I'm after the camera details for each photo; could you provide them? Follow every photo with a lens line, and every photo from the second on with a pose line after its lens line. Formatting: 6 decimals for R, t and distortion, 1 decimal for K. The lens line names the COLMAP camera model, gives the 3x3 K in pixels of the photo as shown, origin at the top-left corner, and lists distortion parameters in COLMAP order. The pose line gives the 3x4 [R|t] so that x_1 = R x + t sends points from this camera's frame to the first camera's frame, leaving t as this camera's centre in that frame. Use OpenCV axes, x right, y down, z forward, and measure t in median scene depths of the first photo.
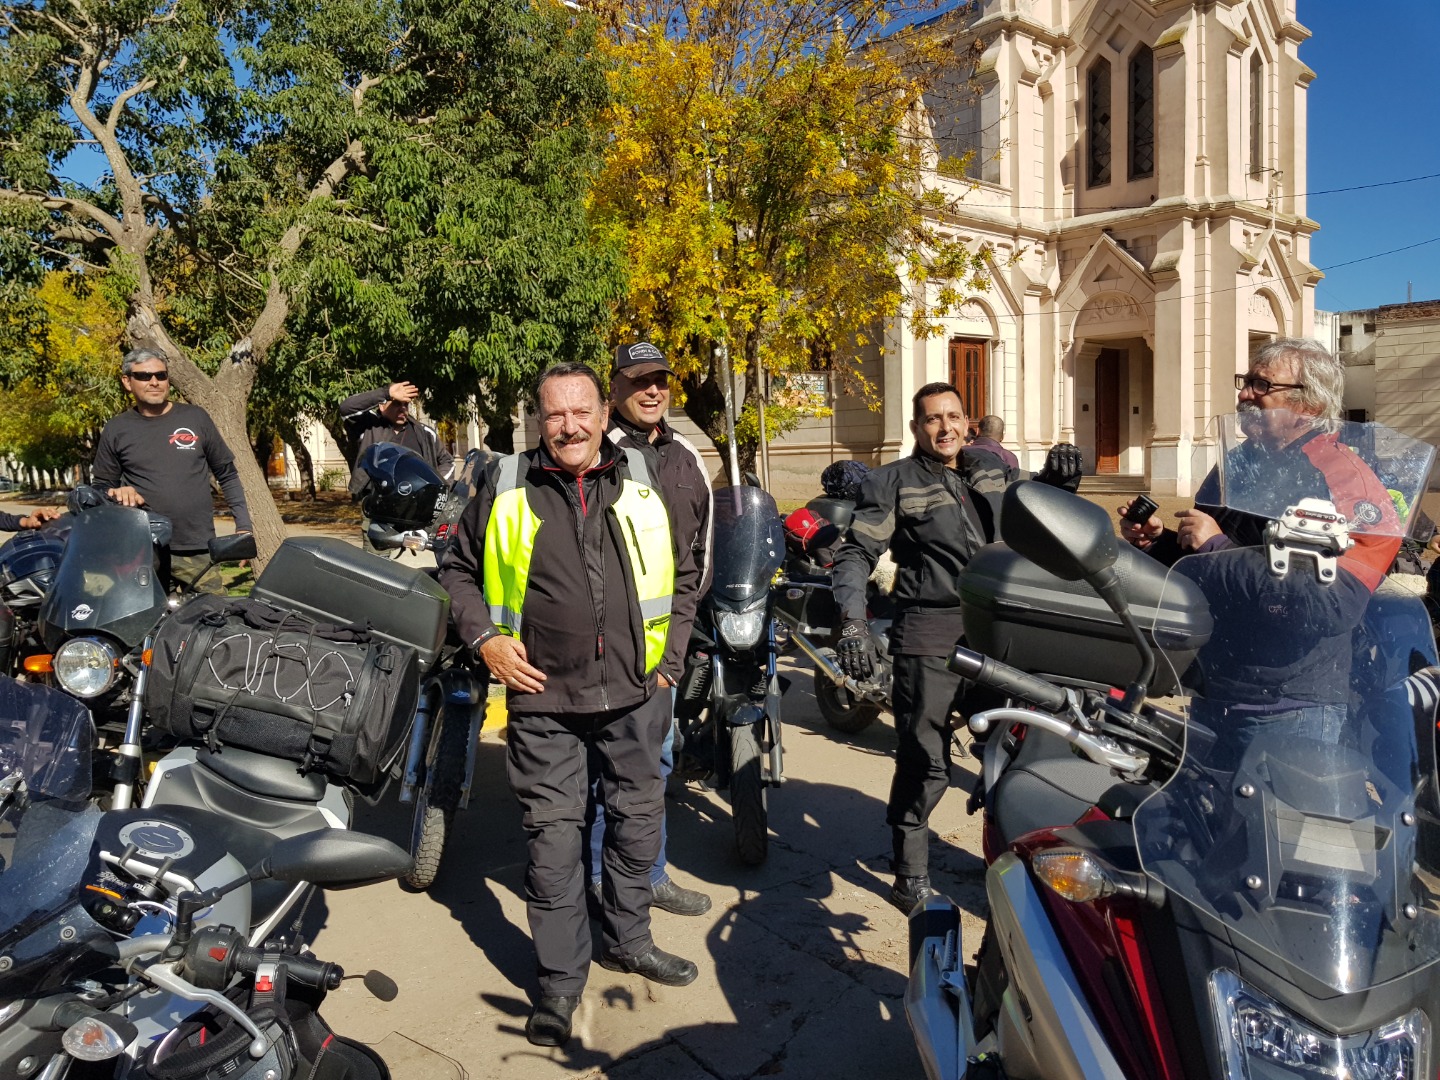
lens RADIAL K [[1158.0, 0, 724.5], [0, 1158.0, 530.6], [0, 0, 1]] dist [0.050405, -0.071362]
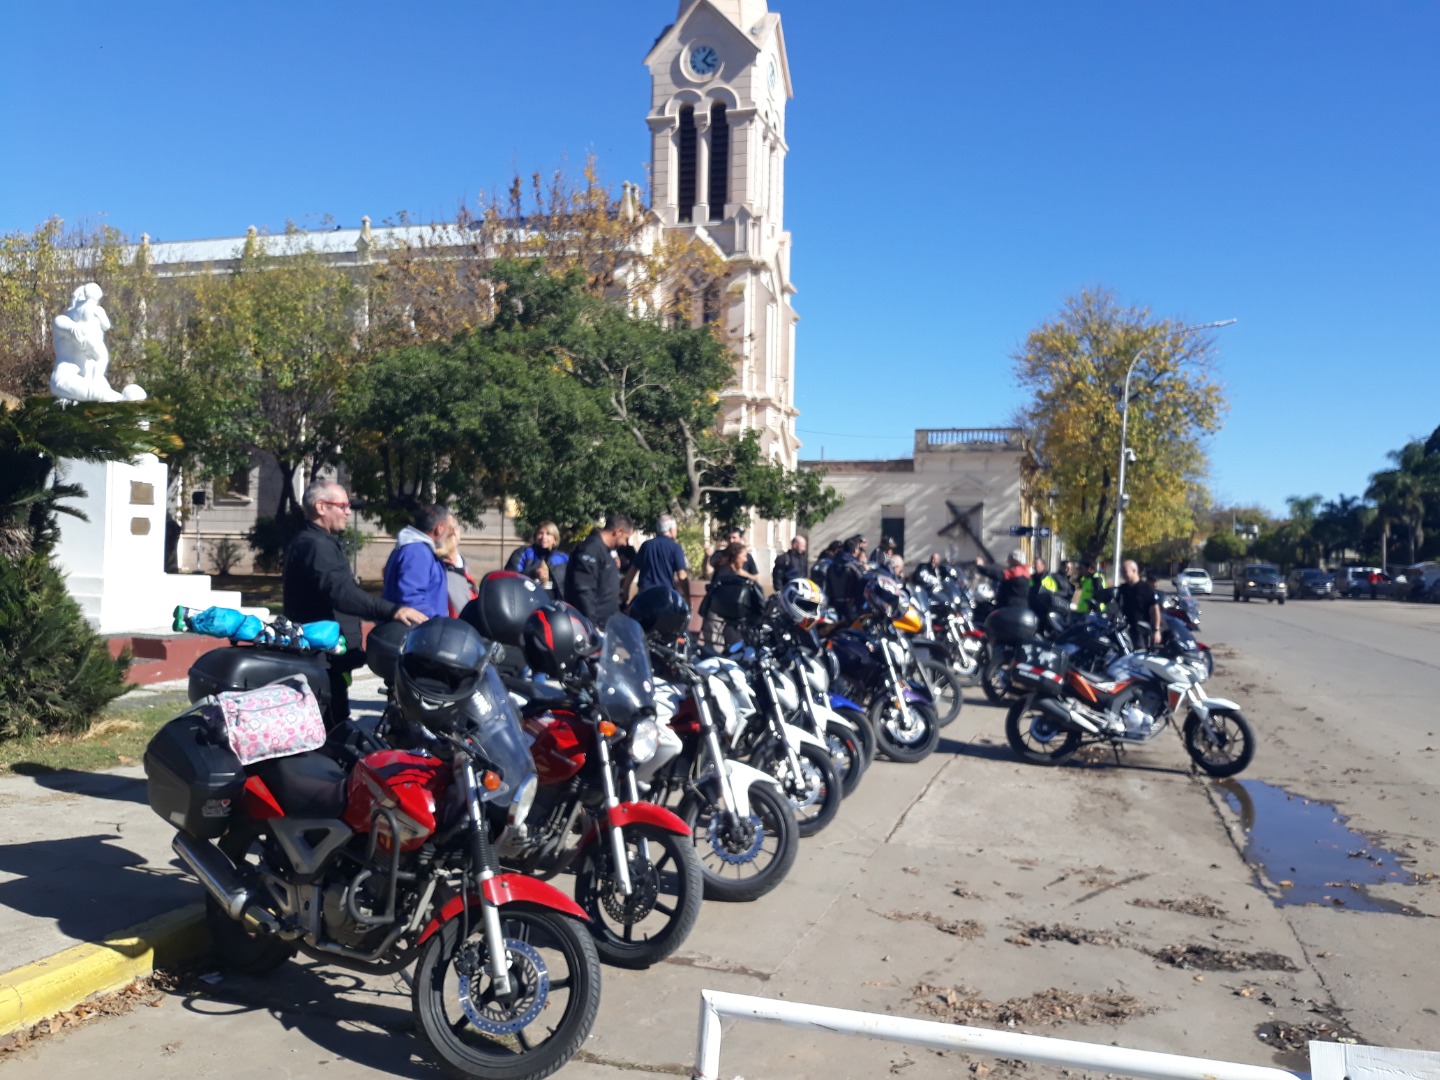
lens RADIAL K [[1193.0, 0, 755.3], [0, 1193.0, 544.2], [0, 0, 1]] dist [0.096268, -0.364818]
pose [[0.828242, 0.039110, 0.559004, -0.457239], [-0.004388, 0.997984, -0.063321, 0.017059], [-0.560353, 0.049992, 0.826744, -0.299042]]
